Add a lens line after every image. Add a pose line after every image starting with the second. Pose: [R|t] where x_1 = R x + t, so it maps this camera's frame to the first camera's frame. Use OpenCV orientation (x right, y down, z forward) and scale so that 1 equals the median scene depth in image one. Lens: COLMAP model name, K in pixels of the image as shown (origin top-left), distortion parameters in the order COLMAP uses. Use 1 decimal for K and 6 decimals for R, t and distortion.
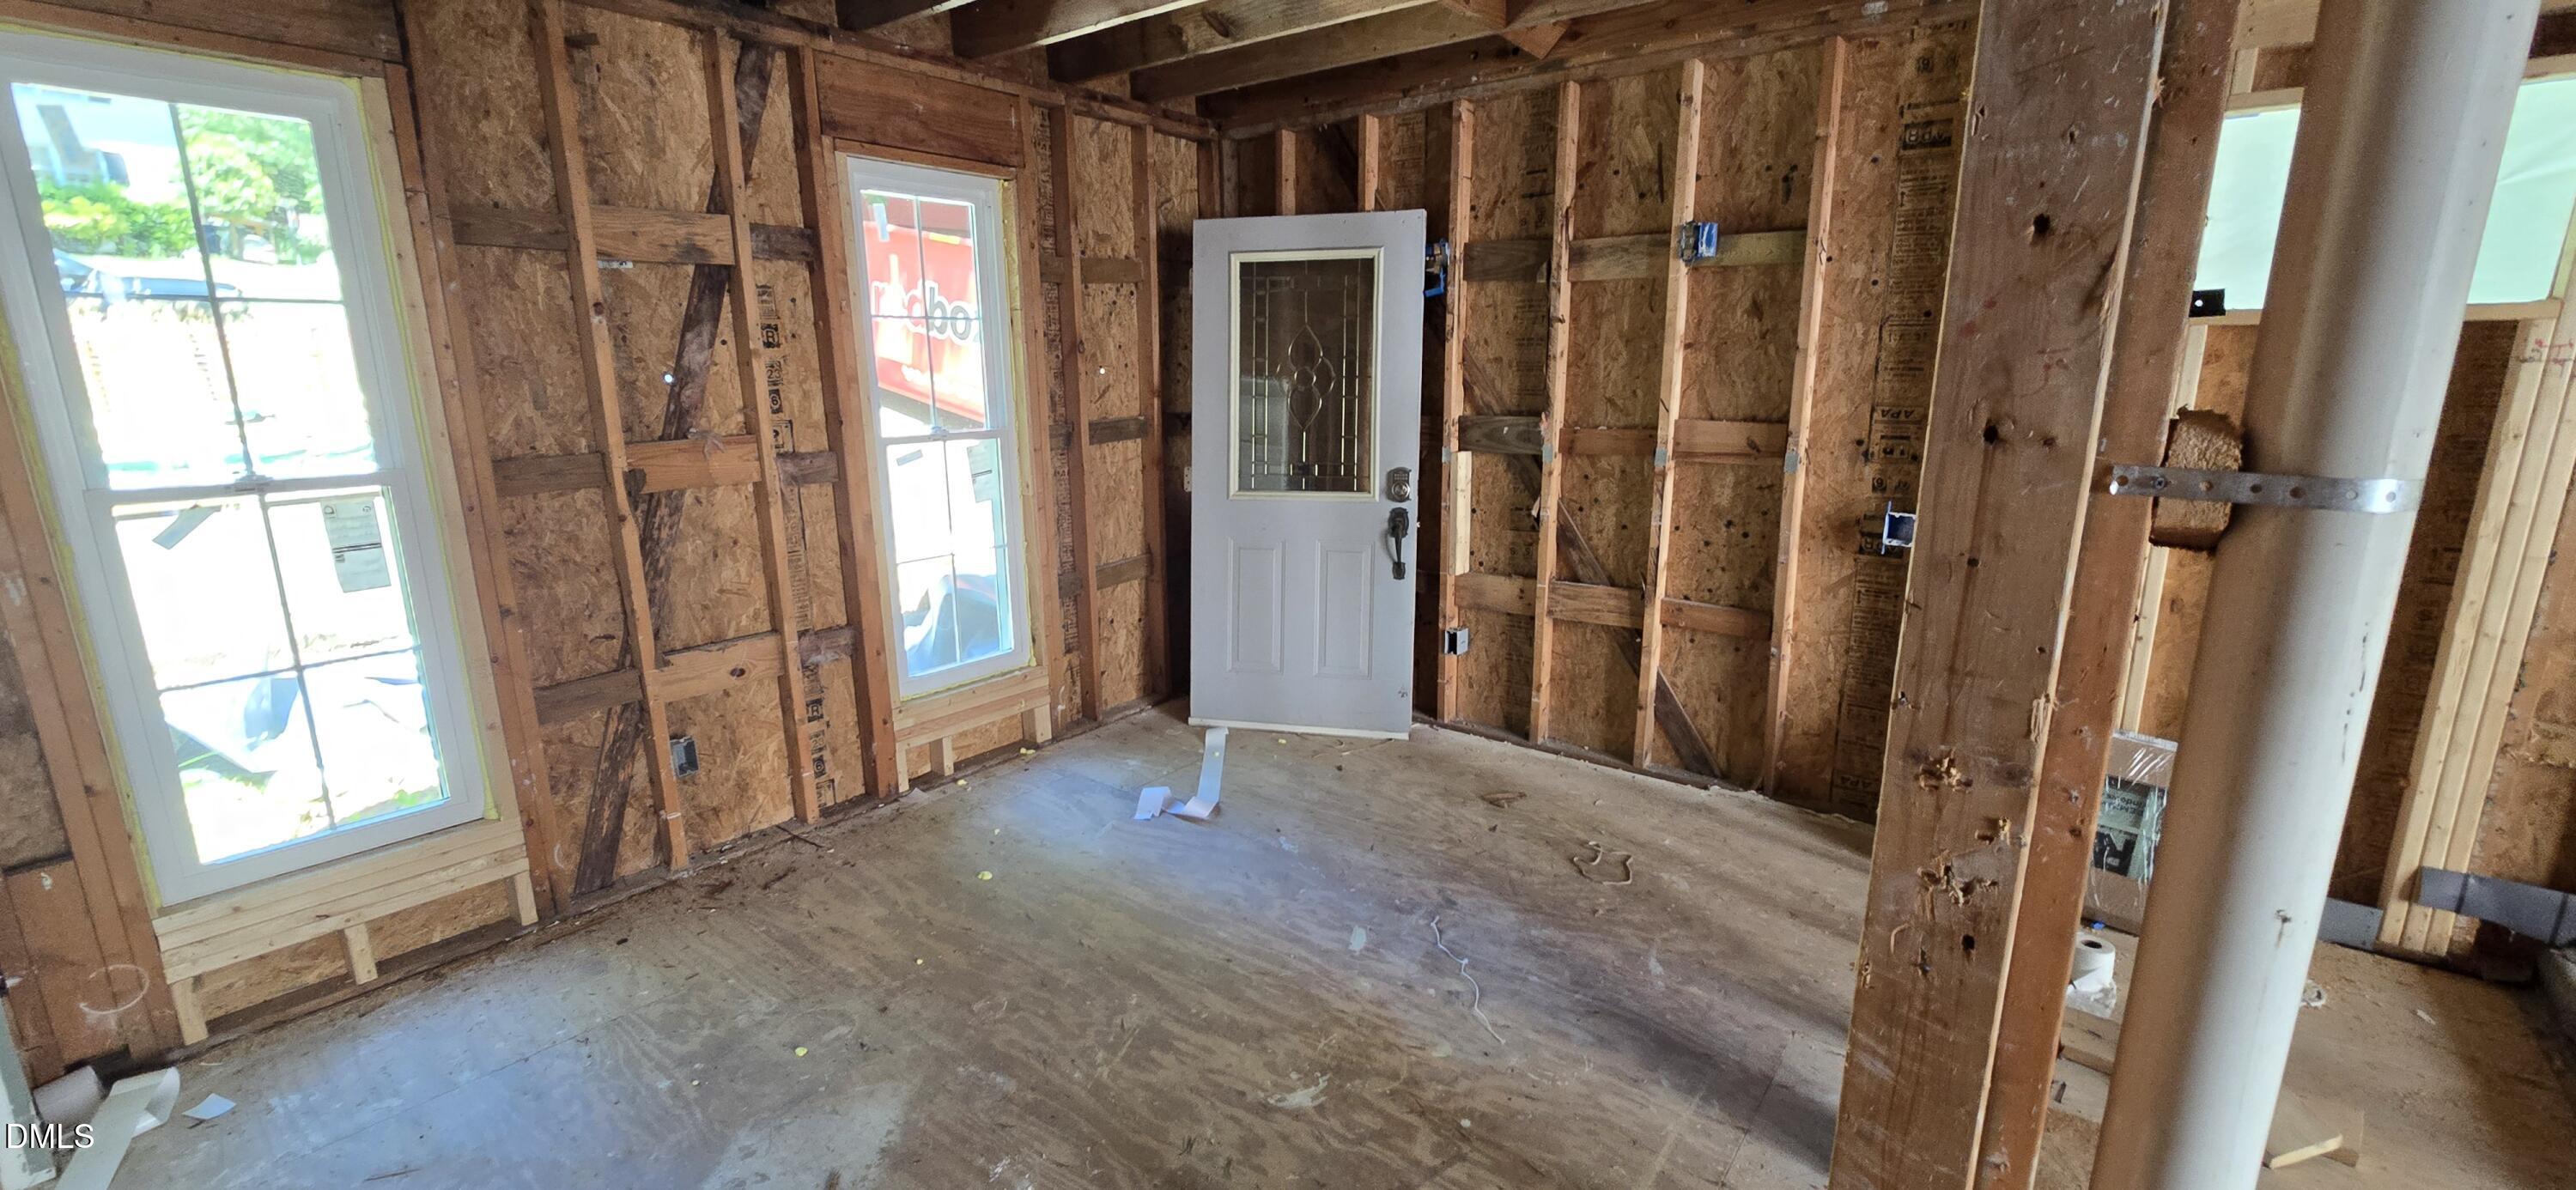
lens RADIAL K [[1052.4, 0, 1286.5], [0, 1052.4, 597.3], [0, 0, 1]] dist [-0.000176, -0.000316]
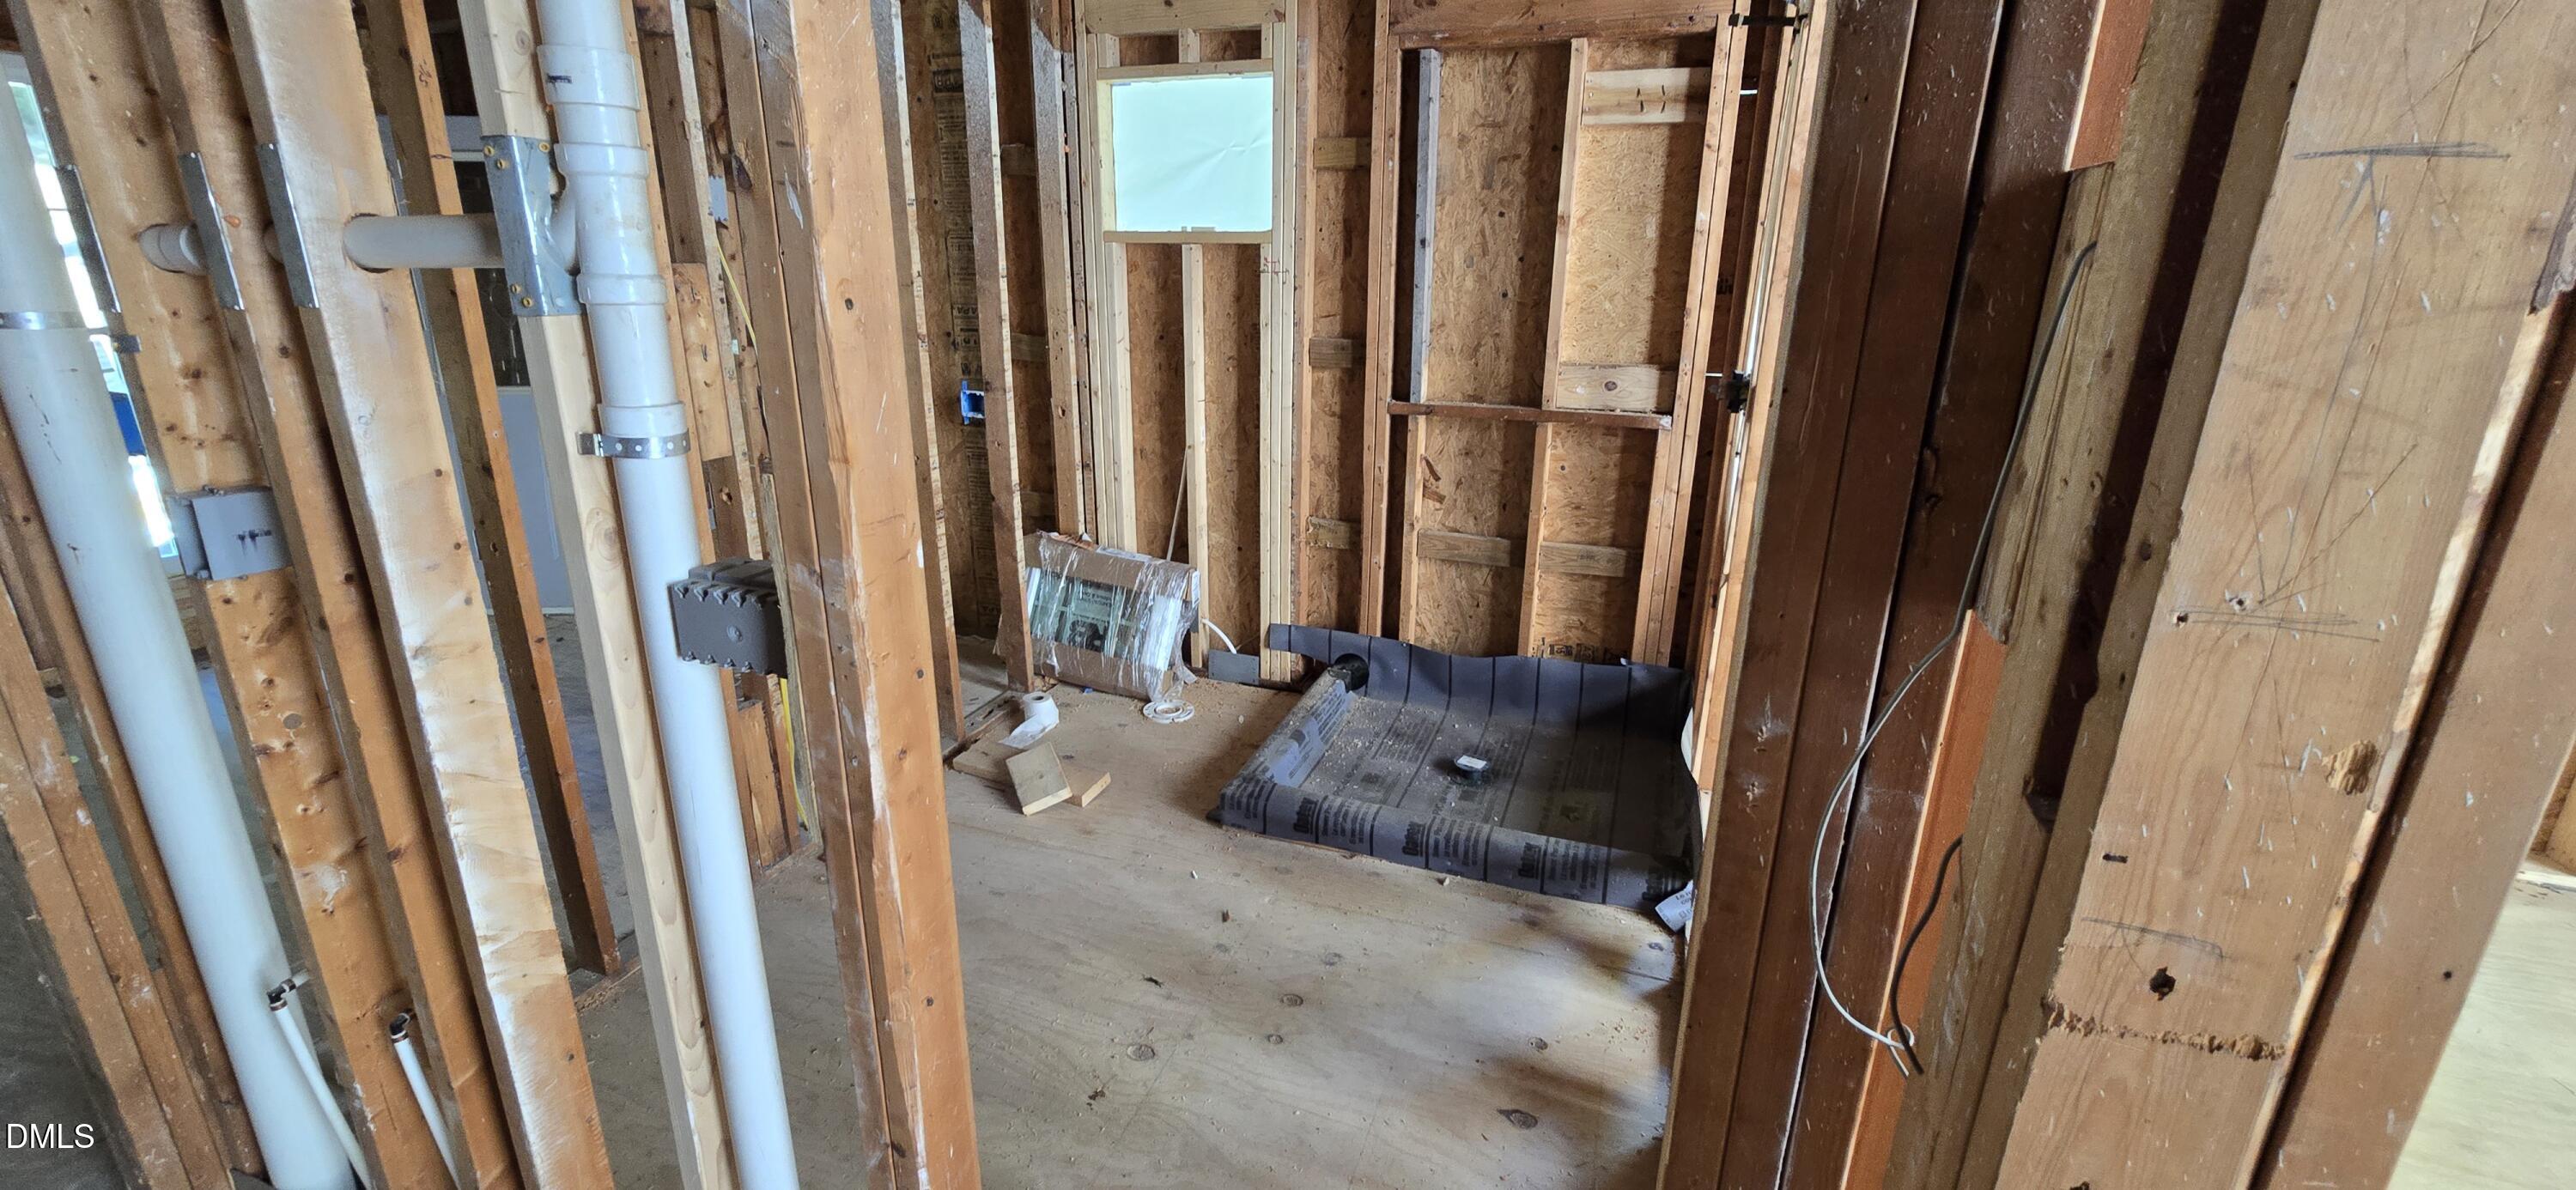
lens RADIAL K [[1052.4, 0, 1286.5], [0, 1052.4, 597.3], [0, 0, 1]] dist [-0.000176, -0.000316]
pose [[0.948312, -0.076715, 0.307928, 0.519394], [0.052567, 0.994909, 0.085979, 0.075300], [-0.312956, -0.065348, 0.947517, -0.318370]]
